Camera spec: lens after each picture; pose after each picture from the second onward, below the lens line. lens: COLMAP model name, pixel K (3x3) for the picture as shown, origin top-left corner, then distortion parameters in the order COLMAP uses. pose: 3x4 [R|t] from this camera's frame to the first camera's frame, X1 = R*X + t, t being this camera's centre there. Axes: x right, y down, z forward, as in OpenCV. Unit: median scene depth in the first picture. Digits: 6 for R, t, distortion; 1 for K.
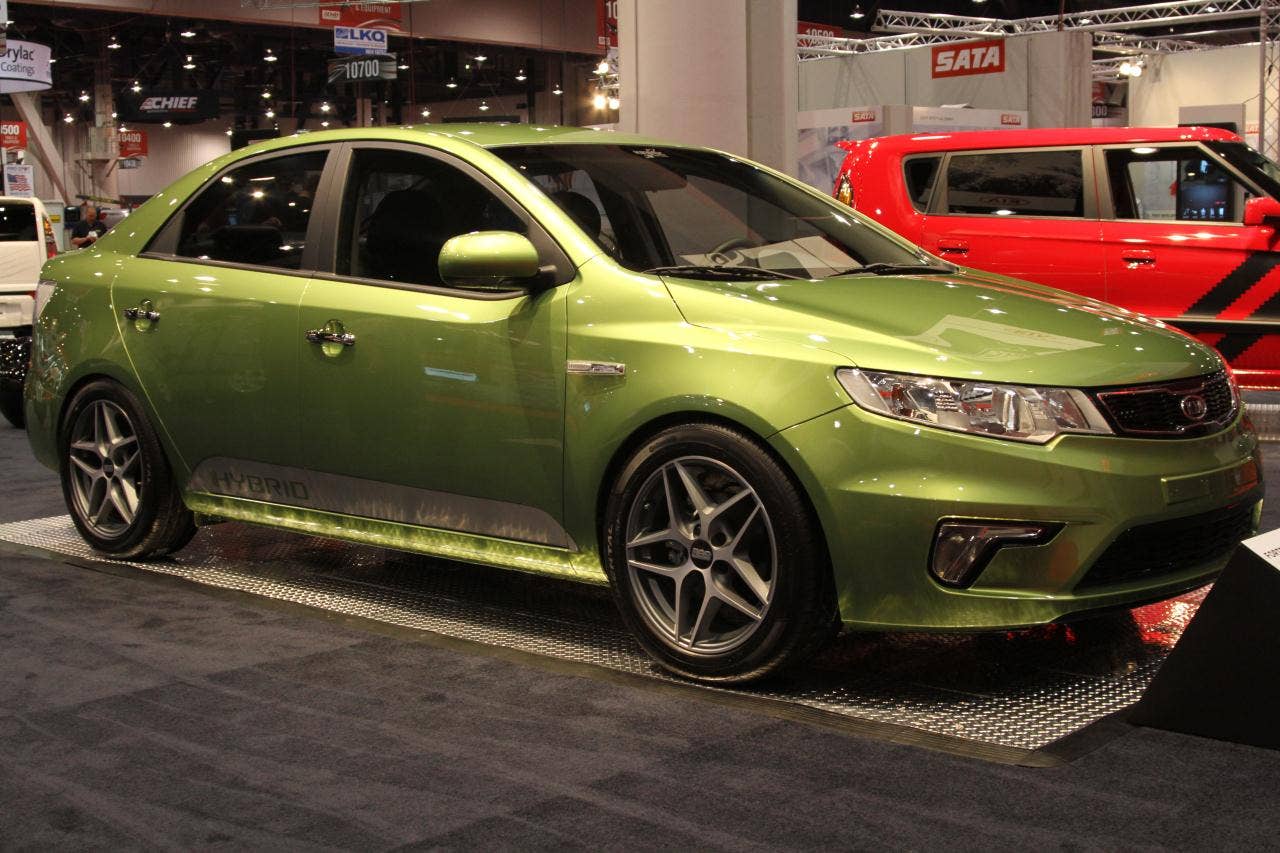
lens RADIAL K [[1709.2, 0, 640.0], [0, 1709.2, 426.5], [0, 0, 1]] dist [-0.093213, 0.011539]
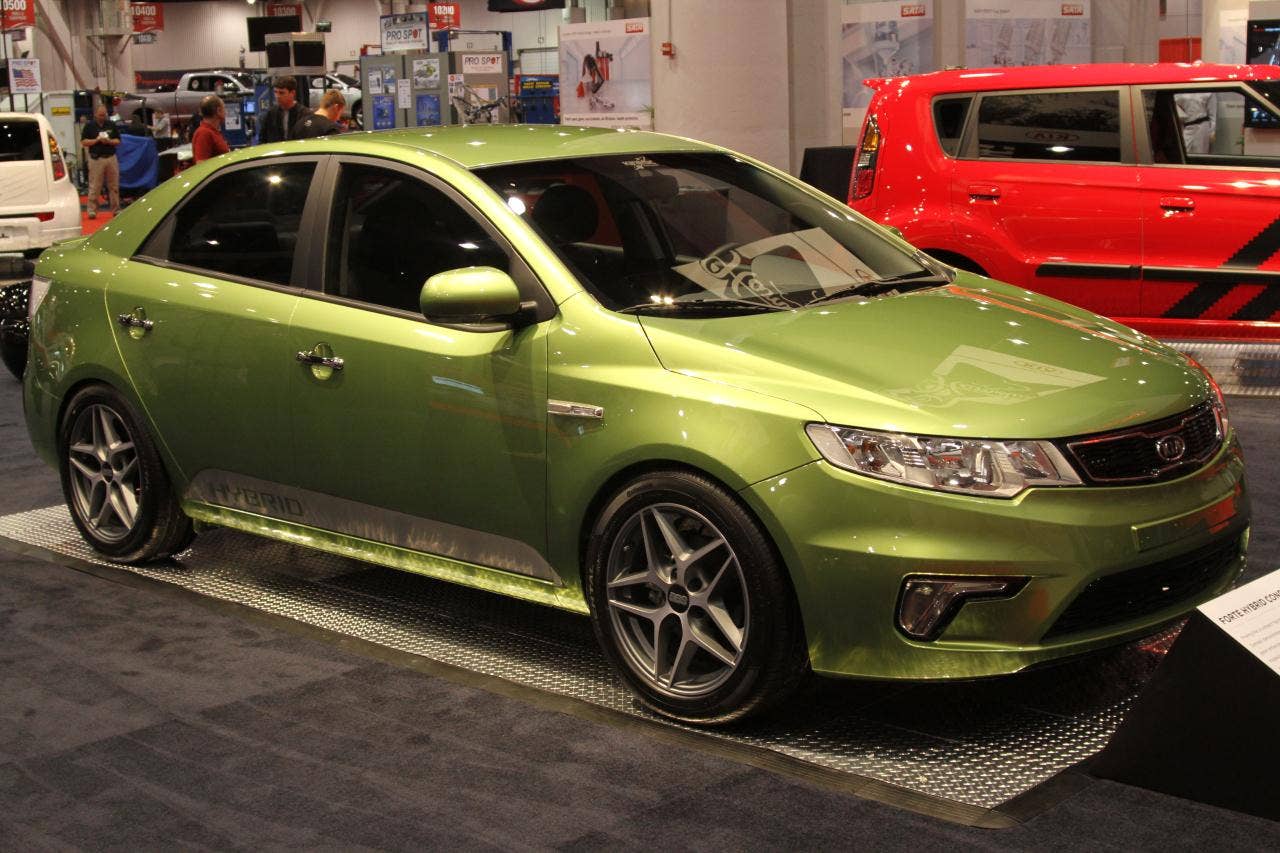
lens RADIAL K [[1820.2, 0, 640.0], [0, 1820.2, 426.5], [0, 0, 1]] dist [-0.086447, 0.027984]
pose [[0.999499, -0.008855, -0.030383, 0.042820], [0.010792, 0.997879, 0.064192, -0.088700], [0.029751, -0.064488, 0.997475, -0.067826]]
